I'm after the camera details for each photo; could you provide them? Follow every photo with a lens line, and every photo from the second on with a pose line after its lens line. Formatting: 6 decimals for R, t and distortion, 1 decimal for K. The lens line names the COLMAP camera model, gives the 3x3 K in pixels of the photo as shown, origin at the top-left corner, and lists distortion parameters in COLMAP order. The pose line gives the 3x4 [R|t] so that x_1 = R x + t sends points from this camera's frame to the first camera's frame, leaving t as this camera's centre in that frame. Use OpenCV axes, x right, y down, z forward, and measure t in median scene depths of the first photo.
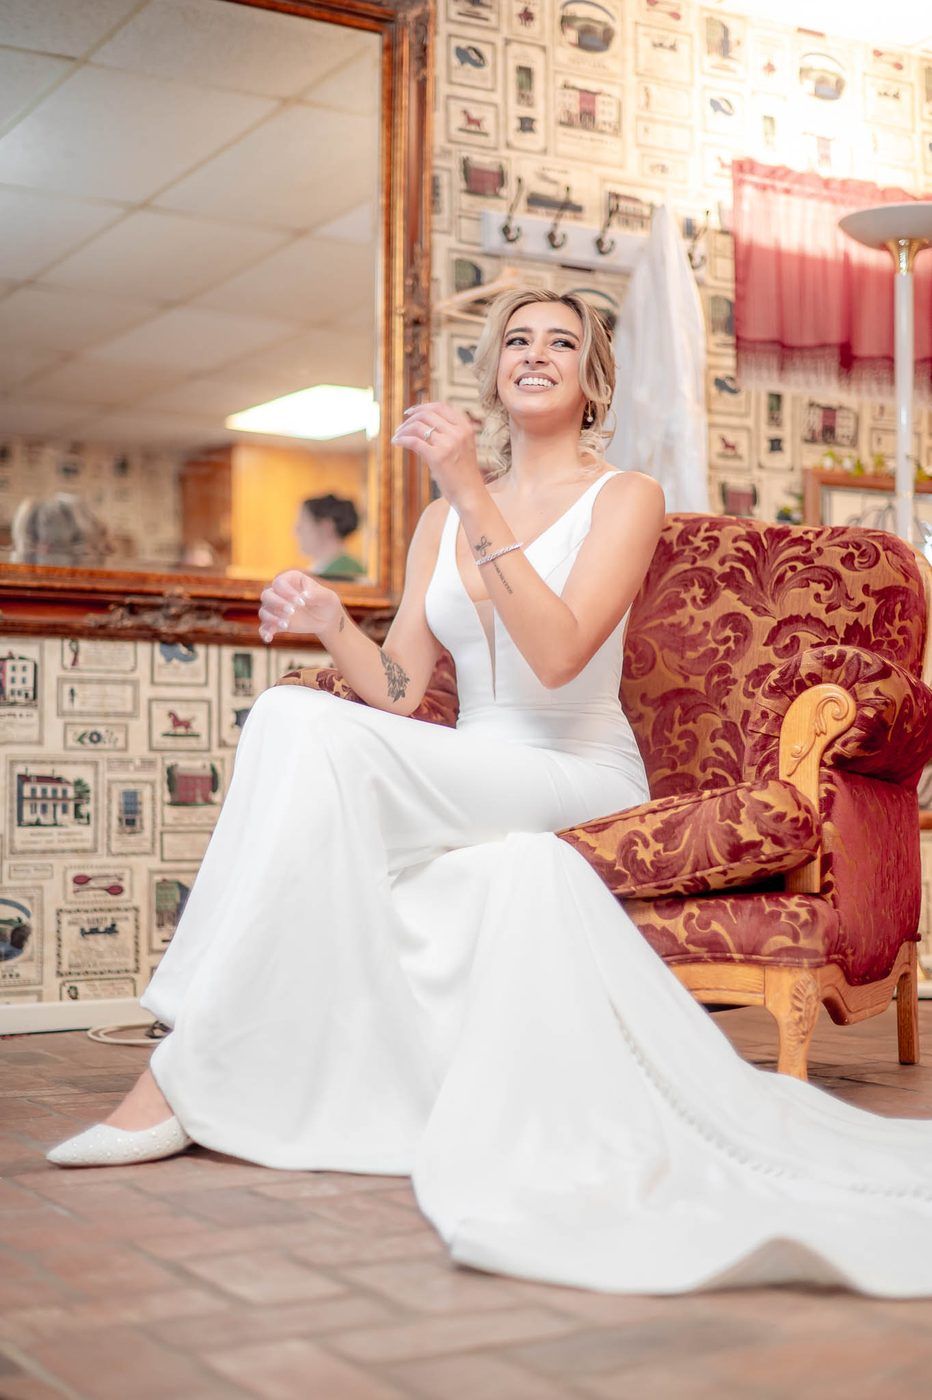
lens RADIAL K [[2297.1, 0, 466.0], [0, 2297.1, 700.0], [0, 0, 1]] dist [0.004082, 0.070807]
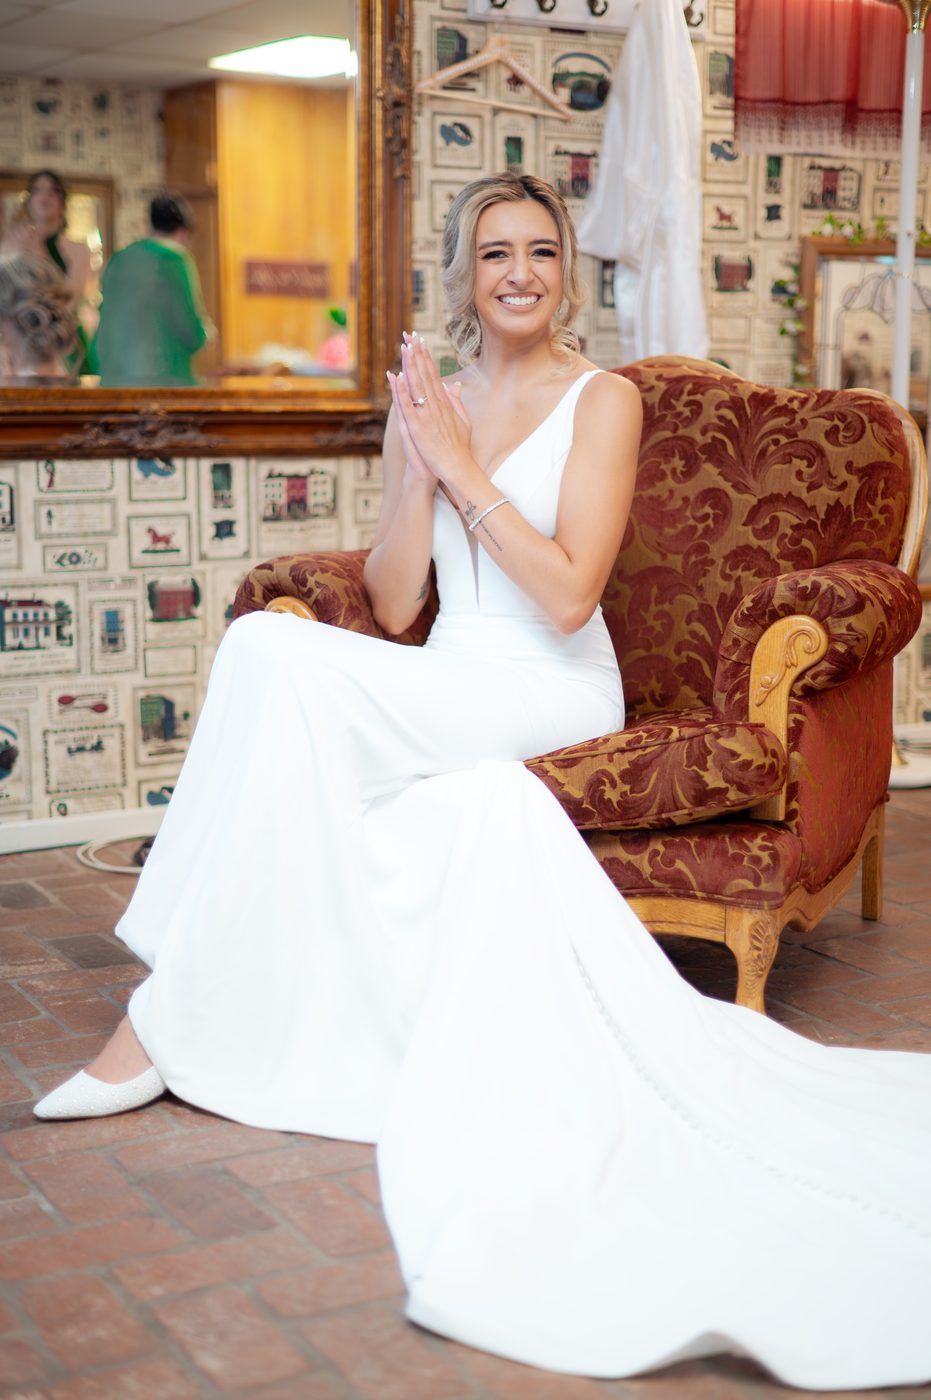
lens RADIAL K [[2297.1, 0, 465.5], [0, 2297.1, 700.0], [0, 0, 1]] dist [0.004082, 0.070807]
pose [[0.999972, 0.004246, -0.006217, 0.014711], [-0.002596, 0.969591, 0.244719, -0.168945], [0.007067, -0.244696, 0.969574, 0.019760]]
